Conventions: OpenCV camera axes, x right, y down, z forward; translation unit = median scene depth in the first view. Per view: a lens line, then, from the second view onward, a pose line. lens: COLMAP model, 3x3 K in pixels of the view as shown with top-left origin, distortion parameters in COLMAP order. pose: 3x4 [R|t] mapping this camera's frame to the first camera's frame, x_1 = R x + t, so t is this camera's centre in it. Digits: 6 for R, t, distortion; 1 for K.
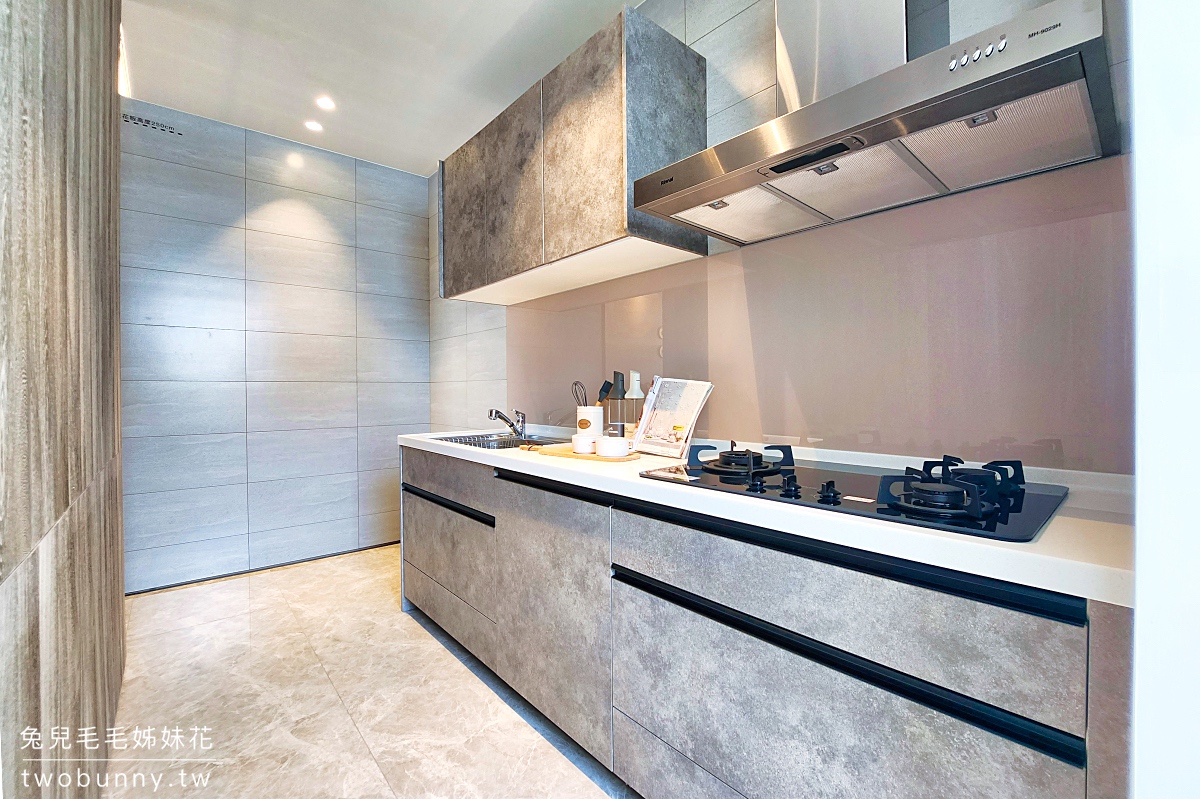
lens RADIAL K [[494.4, 0, 605.8], [0, 494.4, 396.6], [0, 0, 1]] dist [-0.014677, 0.000019]
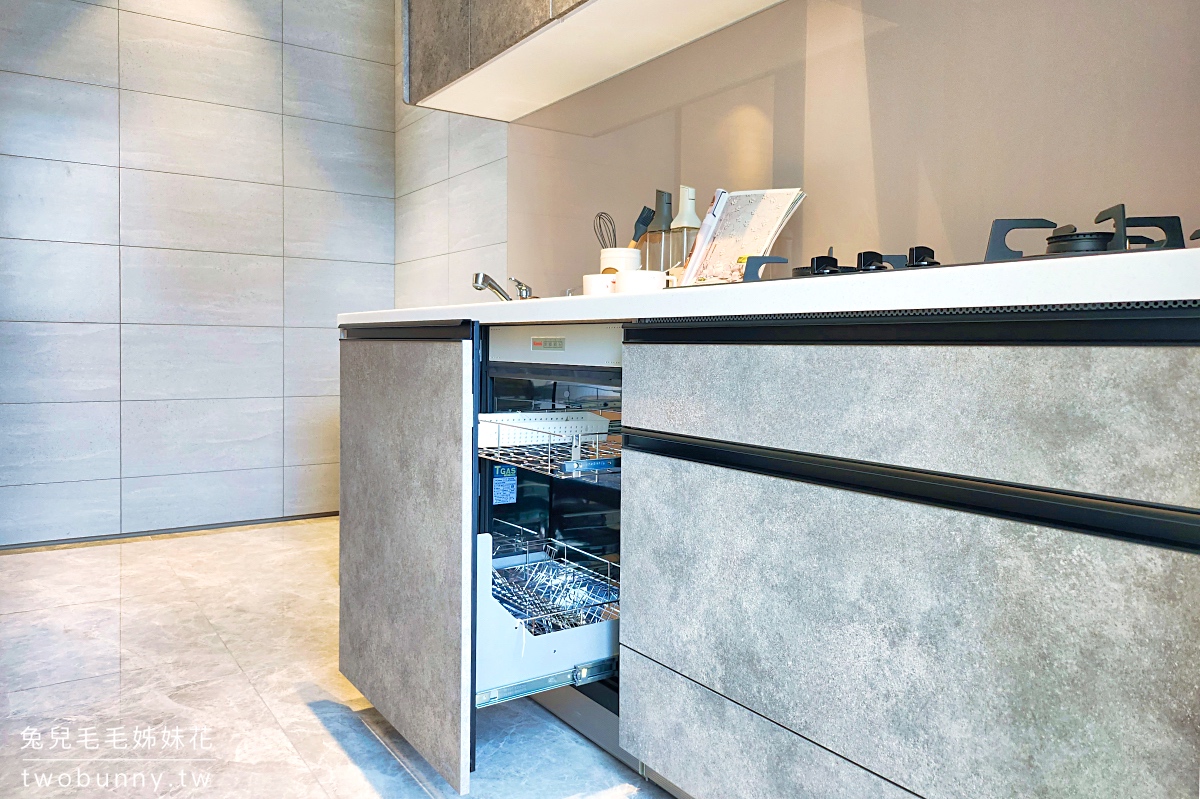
lens RADIAL K [[839.6, 0, 599.7], [0, 839.6, 375.0], [0, 0, 1]] dist [0.061887, -0.062599]
pose [[0.992177, 0.024656, -0.122379, 0.092027], [-0.021658, 0.999433, 0.025772, 0.180742], [0.122945, -0.022919, 0.992149, -0.106412]]
